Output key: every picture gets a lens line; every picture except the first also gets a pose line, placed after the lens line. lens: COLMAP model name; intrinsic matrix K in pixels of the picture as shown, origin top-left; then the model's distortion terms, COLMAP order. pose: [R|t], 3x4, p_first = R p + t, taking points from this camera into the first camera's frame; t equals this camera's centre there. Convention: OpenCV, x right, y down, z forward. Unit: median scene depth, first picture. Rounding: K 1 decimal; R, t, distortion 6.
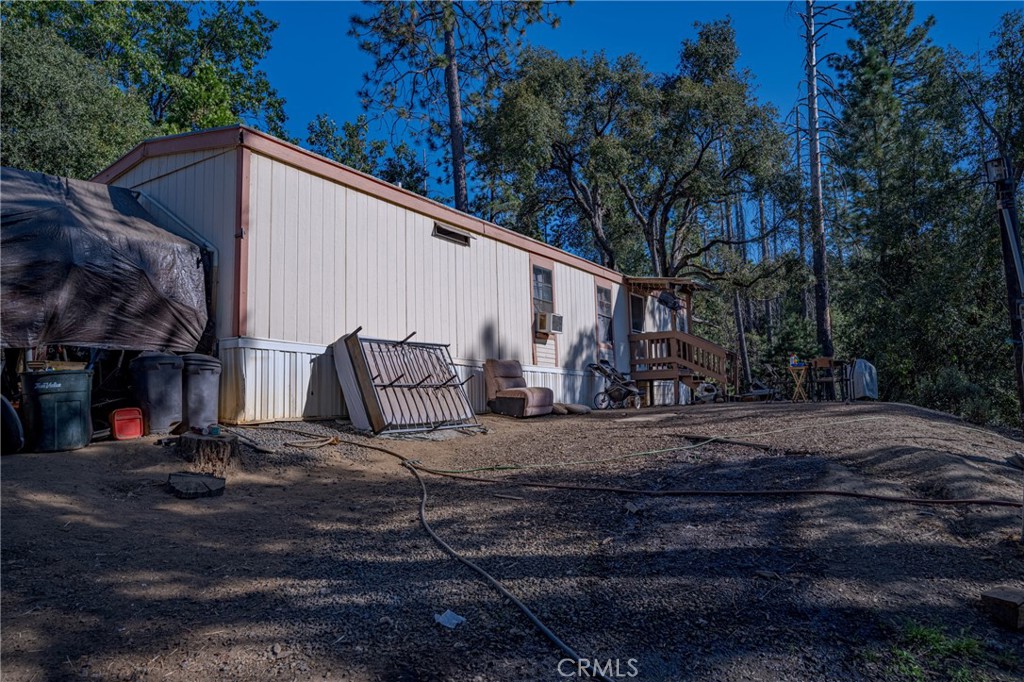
lens RADIAL K [[705.8, 0, 514.5], [0, 705.8, 338.4], [0, 0, 1]] dist [0.005298, 0.002537]
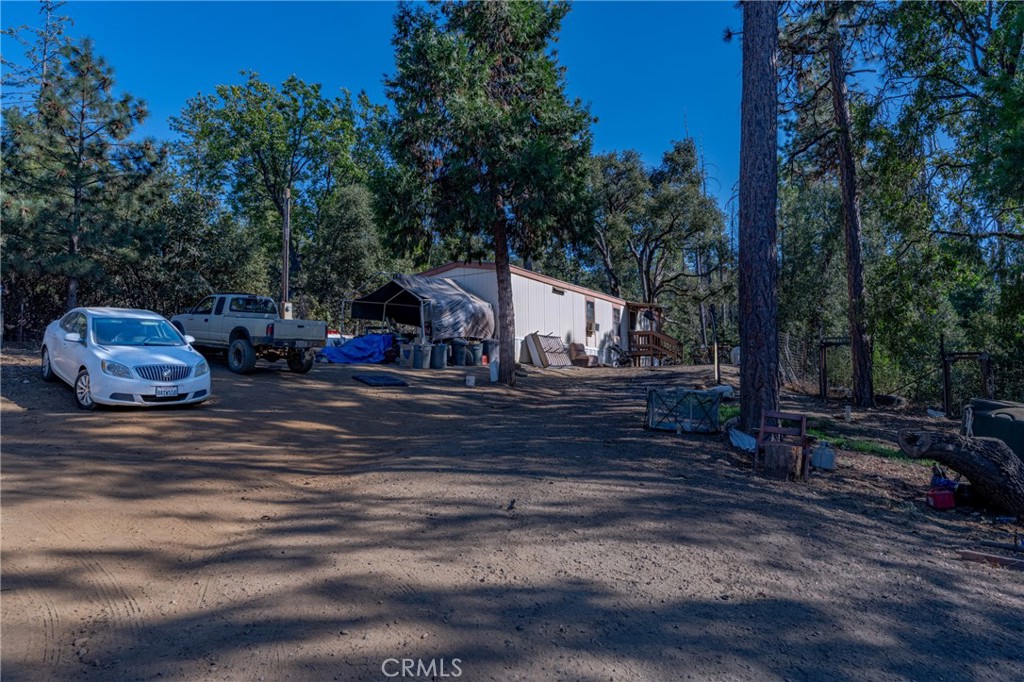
lens RADIAL K [[705.8, 0, 514.5], [0, 705.8, 344.2], [0, 0, 1]] dist [0.005298, 0.002537]
pose [[0.999643, 0.021912, 0.015289, -0.194748], [-0.022378, 0.999269, 0.031007, -0.026767], [-0.014598, -0.031338, 0.999402, -1.016126]]
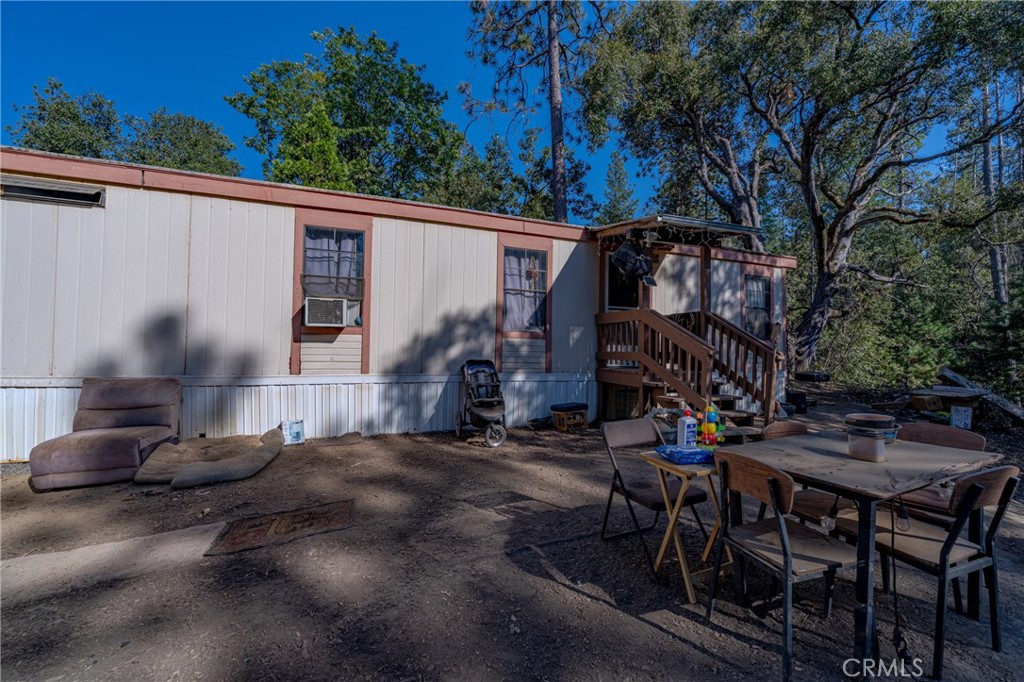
lens RADIAL K [[401.1, 0, 511.9], [0, 401.1, 344.7], [0, 0, 1]] dist [-0.001520, -0.000603]
pose [[0.798773, 0.036135, -0.600547, 0.359287], [0.032681, 0.994115, 0.103284, -0.020239], [0.600745, -0.102127, 0.792891, 0.684922]]
